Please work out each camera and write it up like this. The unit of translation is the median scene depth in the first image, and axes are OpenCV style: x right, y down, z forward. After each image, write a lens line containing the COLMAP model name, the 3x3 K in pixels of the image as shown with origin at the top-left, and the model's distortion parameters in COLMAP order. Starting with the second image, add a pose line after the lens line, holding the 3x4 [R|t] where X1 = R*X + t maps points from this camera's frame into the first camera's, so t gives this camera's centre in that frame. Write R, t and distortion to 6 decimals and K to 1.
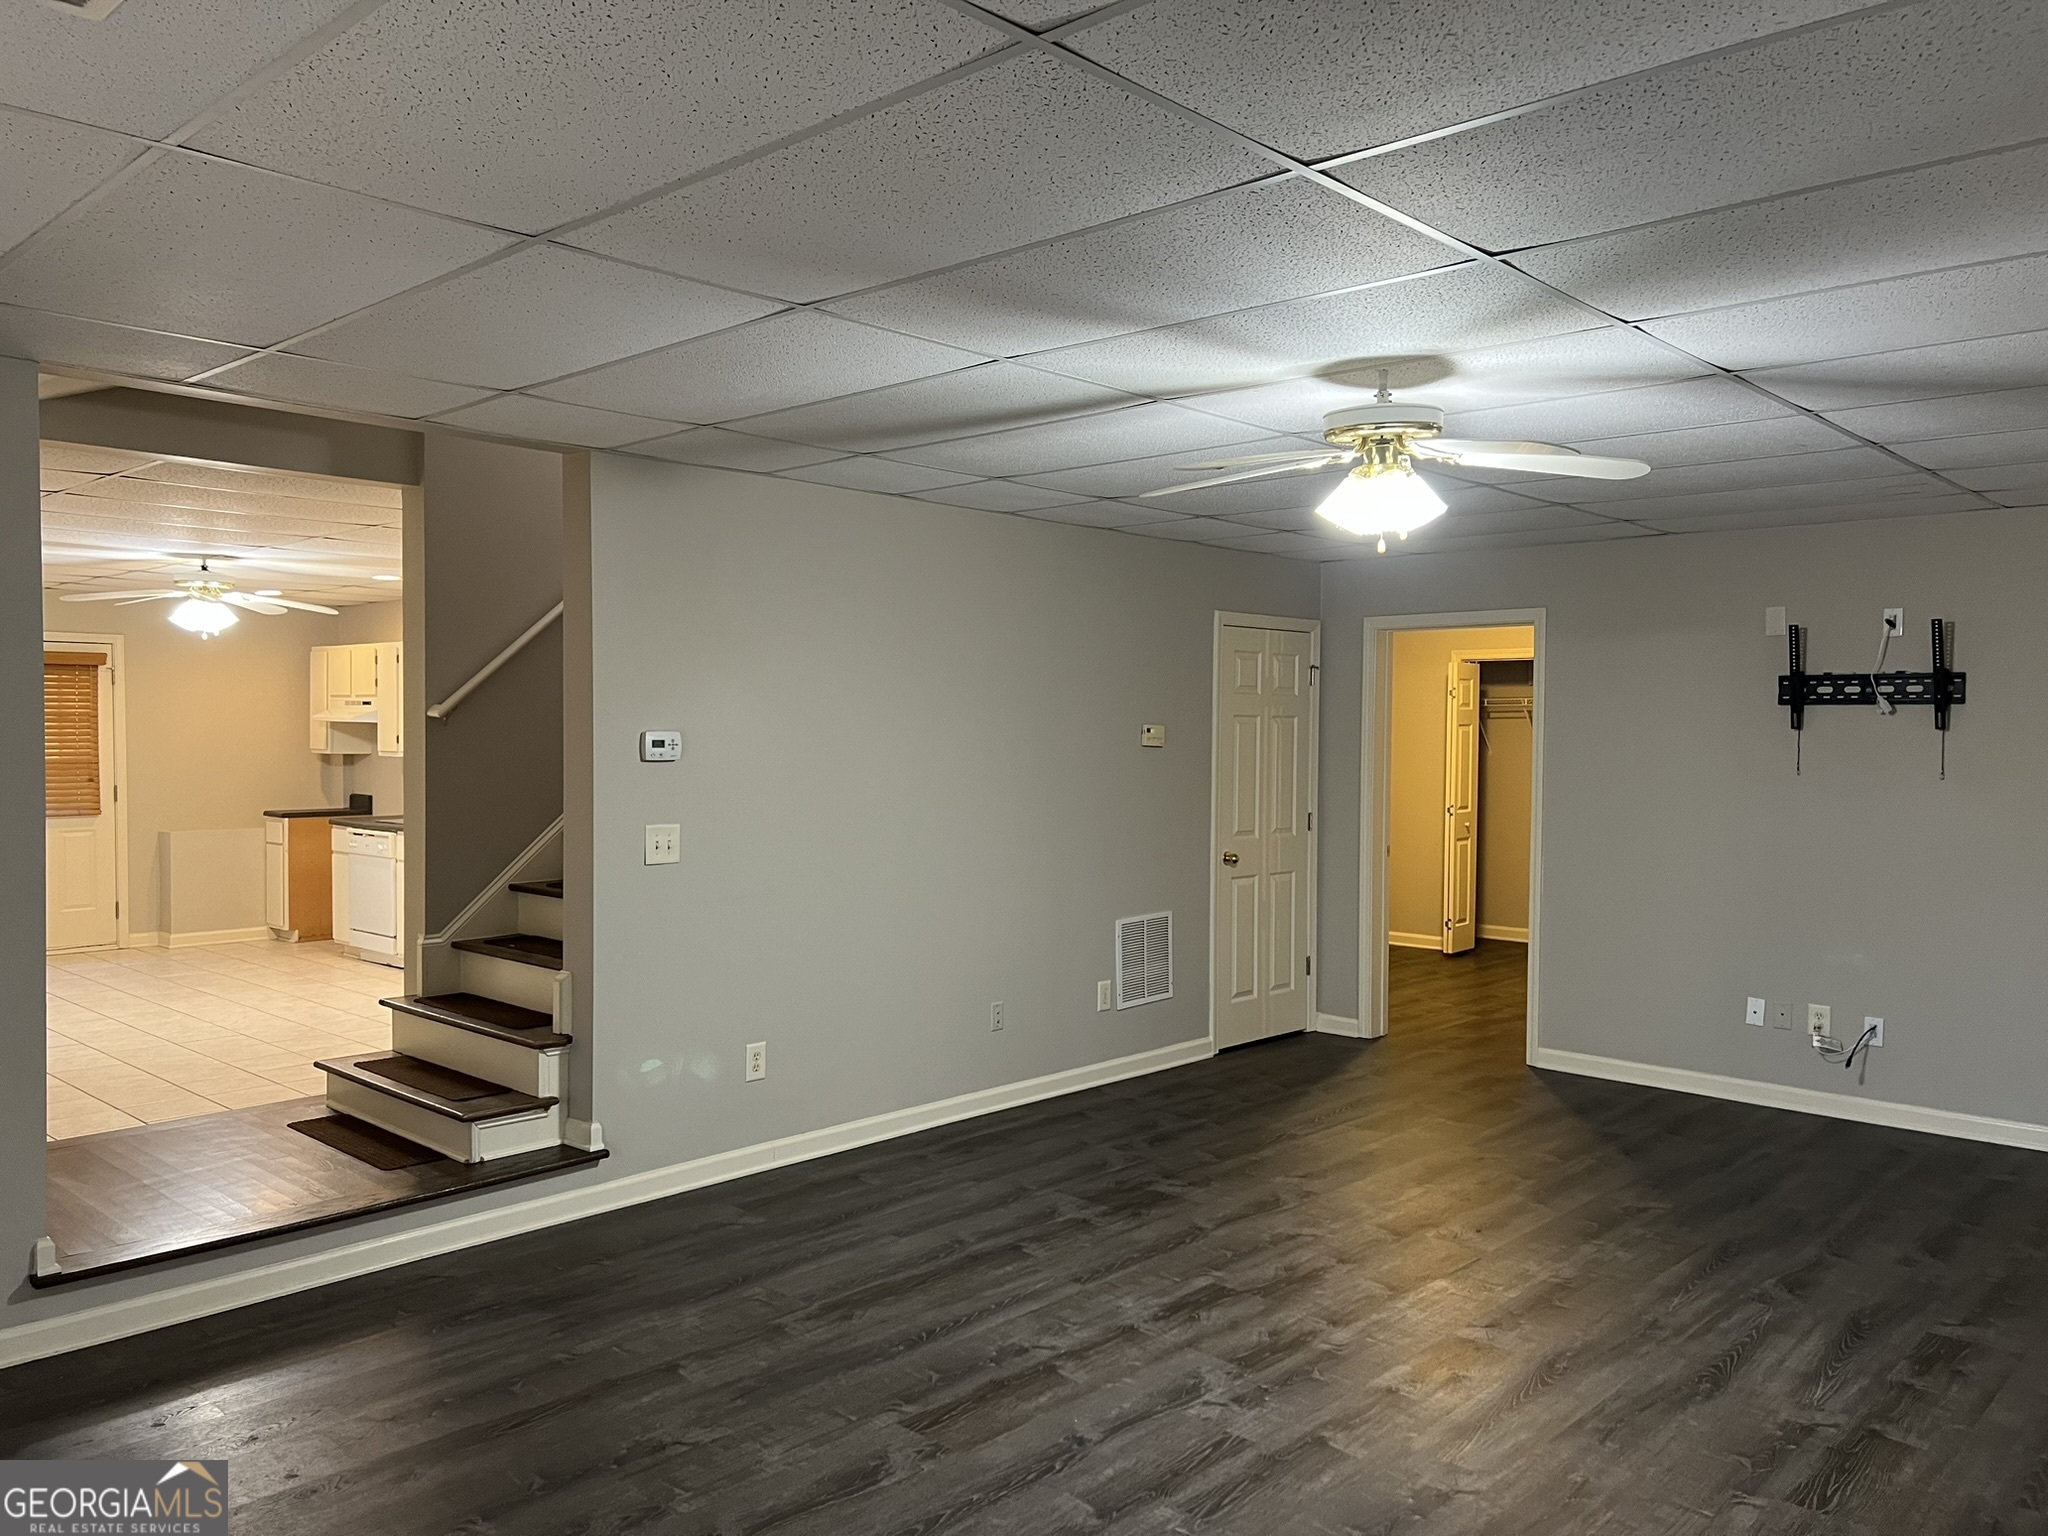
lens RADIAL K [[1540.3, 0, 1029.5], [0, 1540.3, 779.7], [0, 0, 1]] dist [0.061700, -0.051833]
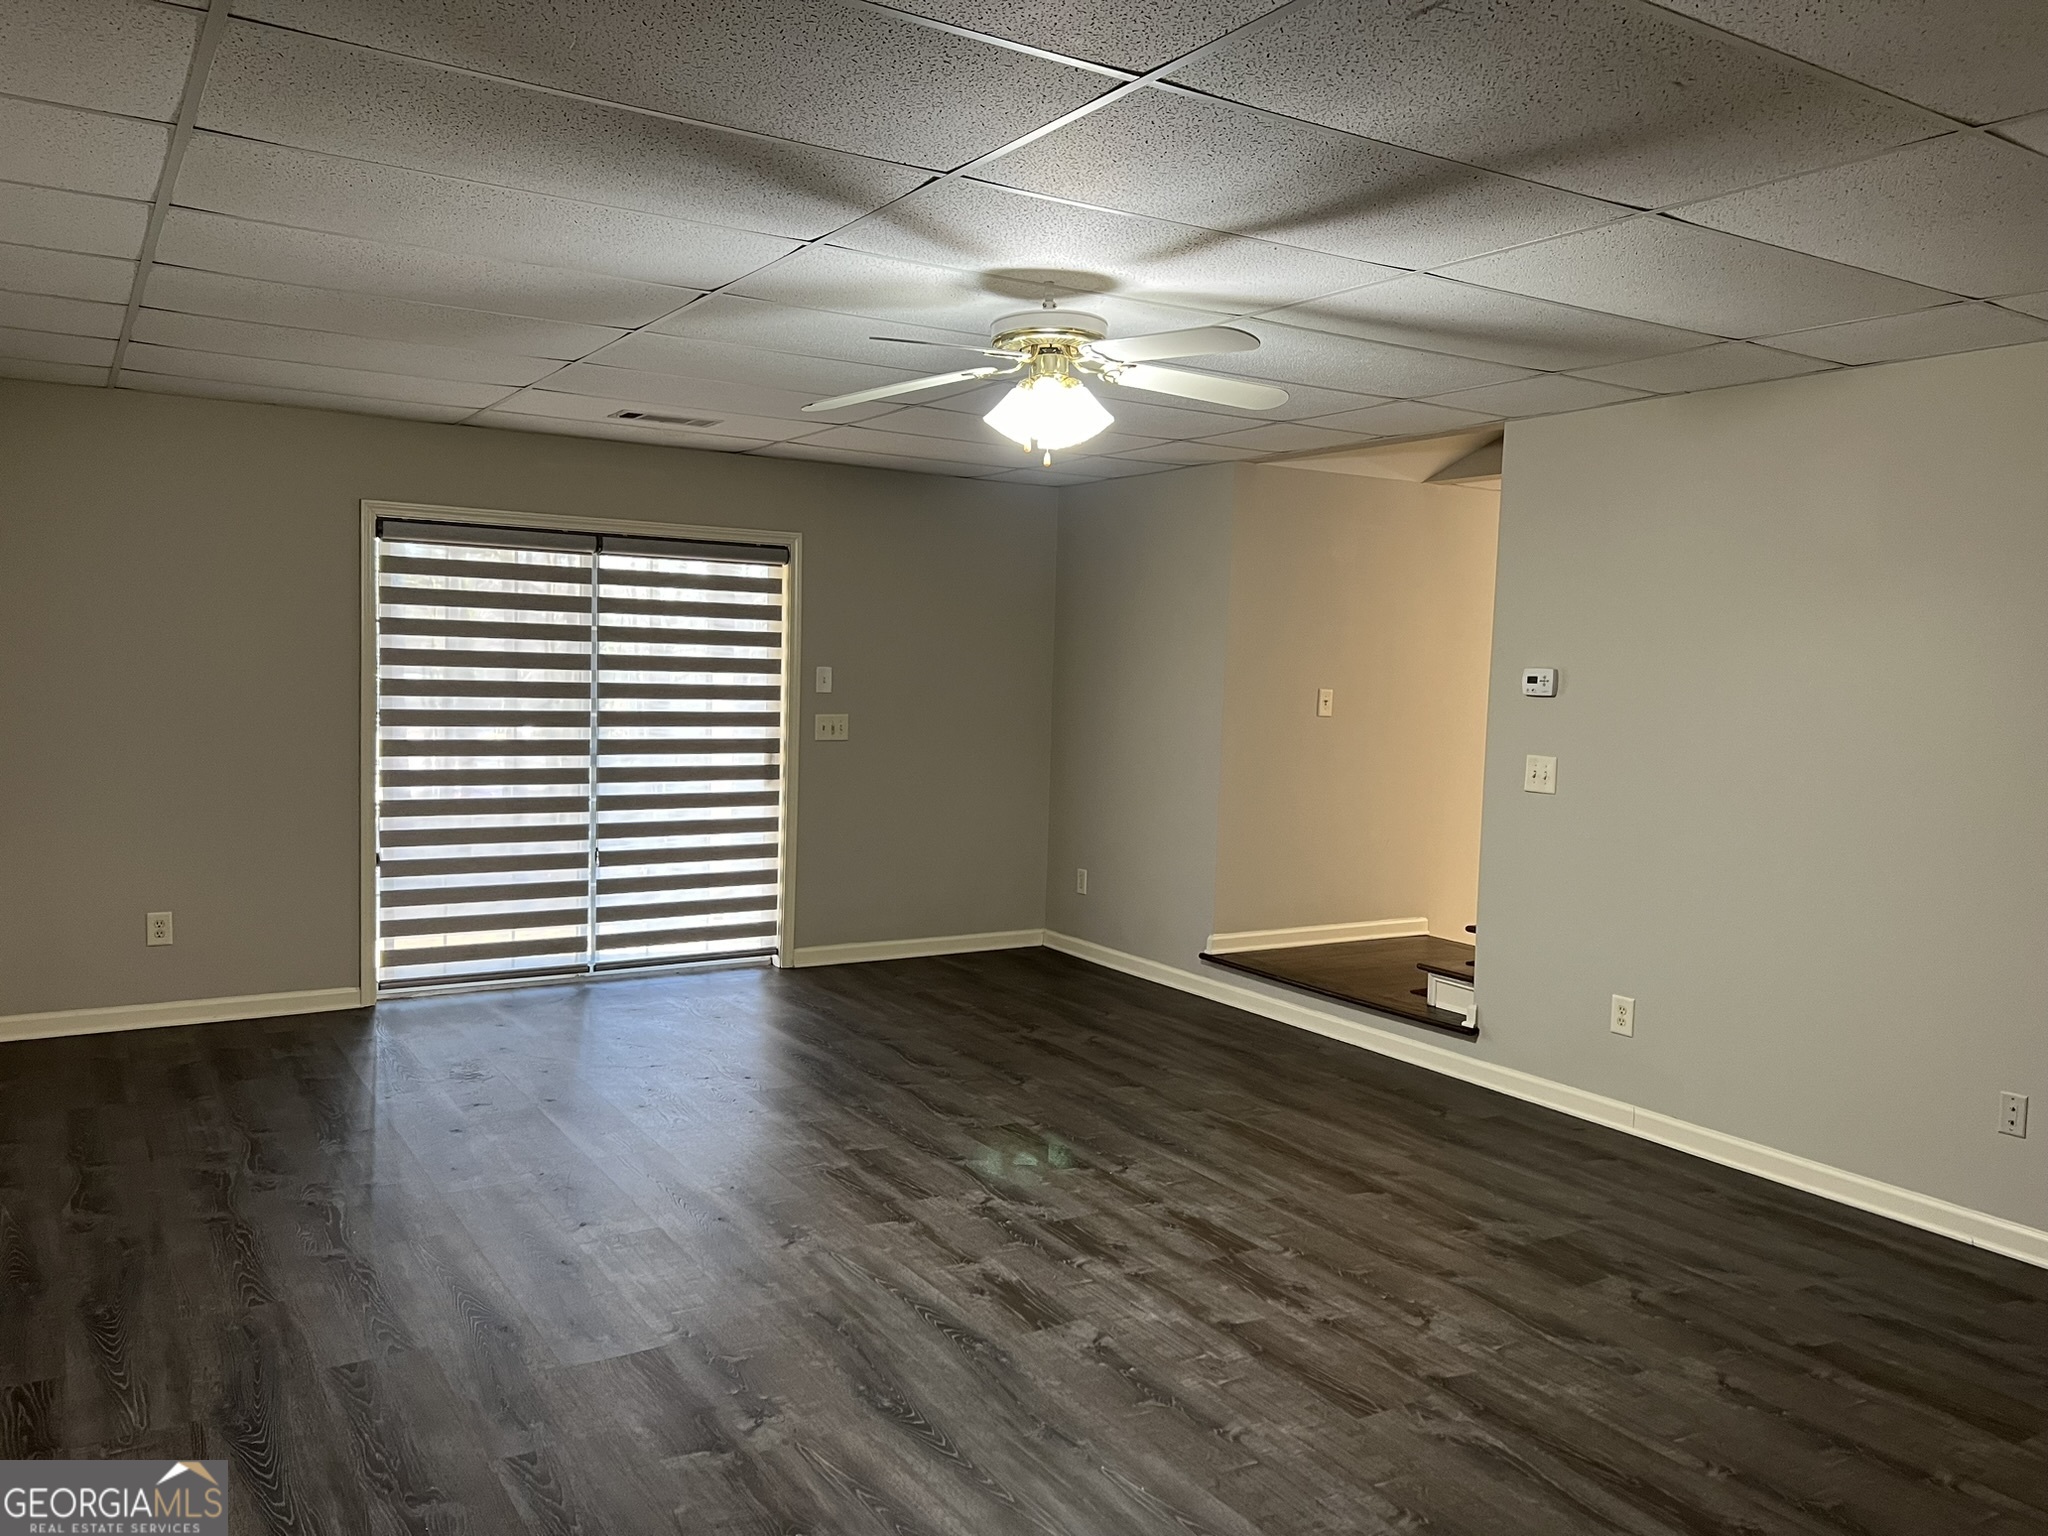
lens RADIAL K [[1540.3, 0, 1032.7], [0, 1540.3, 762.7], [0, 0, 1]] dist [0.061700, -0.051833]
pose [[-0.253656, 0.048982, -0.966054, 1.038781], [-0.065030, 0.995594, 0.067555, -0.018675], [0.965106, 0.079958, -0.249353, 1.079129]]
